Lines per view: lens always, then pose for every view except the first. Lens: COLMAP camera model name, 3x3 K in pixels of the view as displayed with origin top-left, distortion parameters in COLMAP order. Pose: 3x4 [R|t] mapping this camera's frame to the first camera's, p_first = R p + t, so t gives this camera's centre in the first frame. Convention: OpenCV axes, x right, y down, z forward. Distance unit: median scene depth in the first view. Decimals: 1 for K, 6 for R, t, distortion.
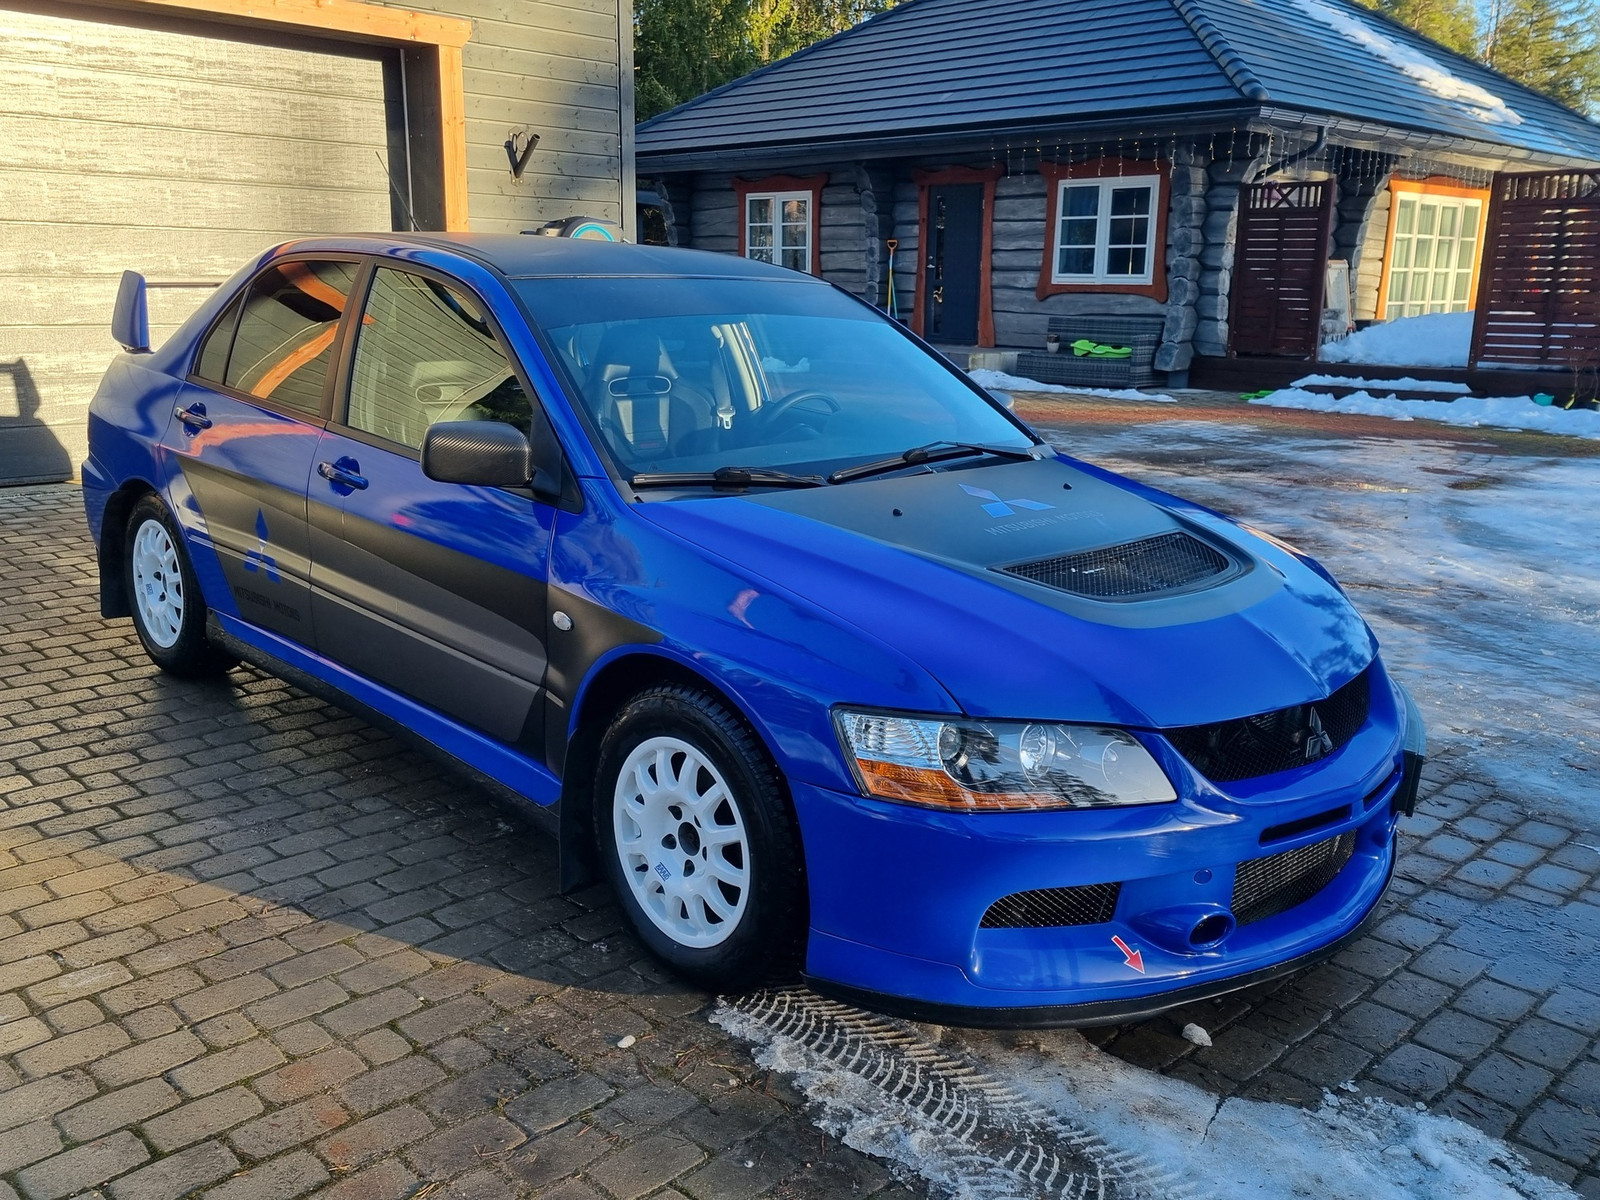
lens RADIAL K [[1385.6, 0, 800.0], [0, 1385.6, 600.0], [0, 0, 1]] dist [0.057103, -0.008482]
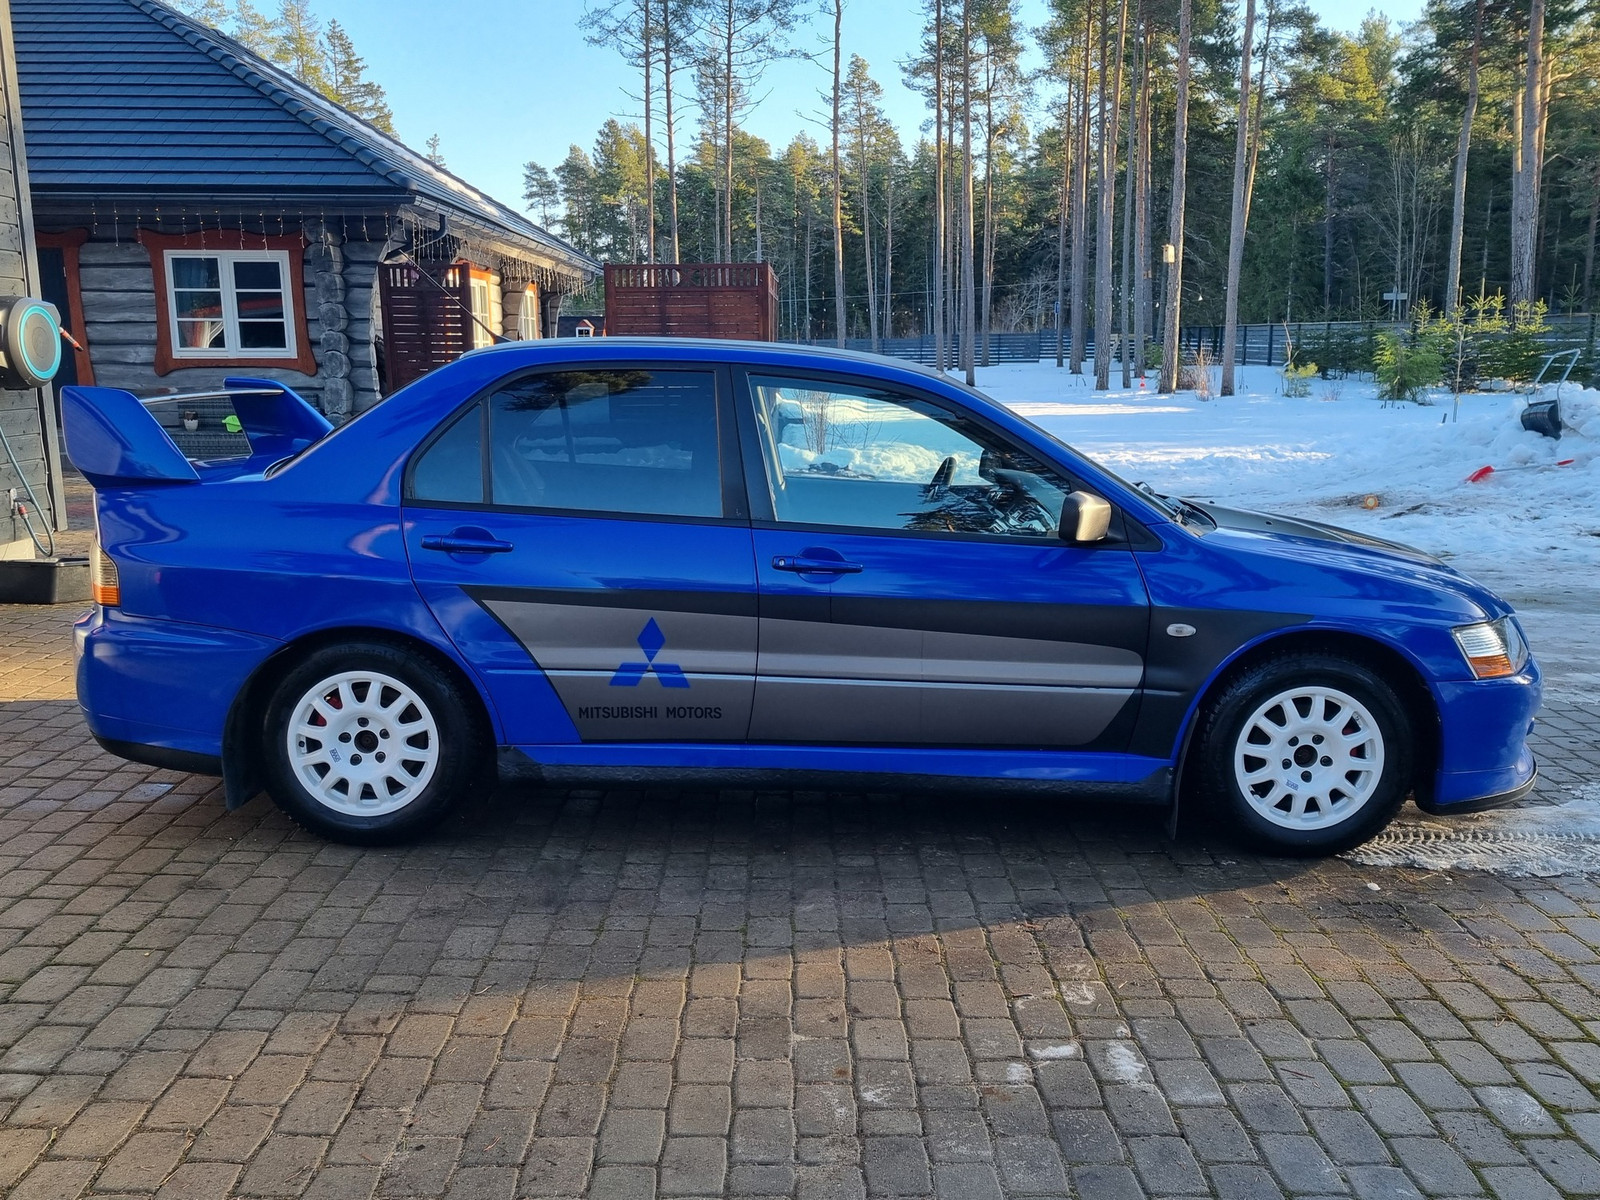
lens RADIAL K [[1385.6, 0, 800.0], [0, 1385.6, 600.0], [0, 0, 1]] dist [0.057103, -0.008482]
pose [[0.685661, -0.150014, 0.712296, -0.247072], [0.180902, 0.982951, 0.032879, -0.022383], [-0.705084, 0.106312, 0.701109, 0.056439]]
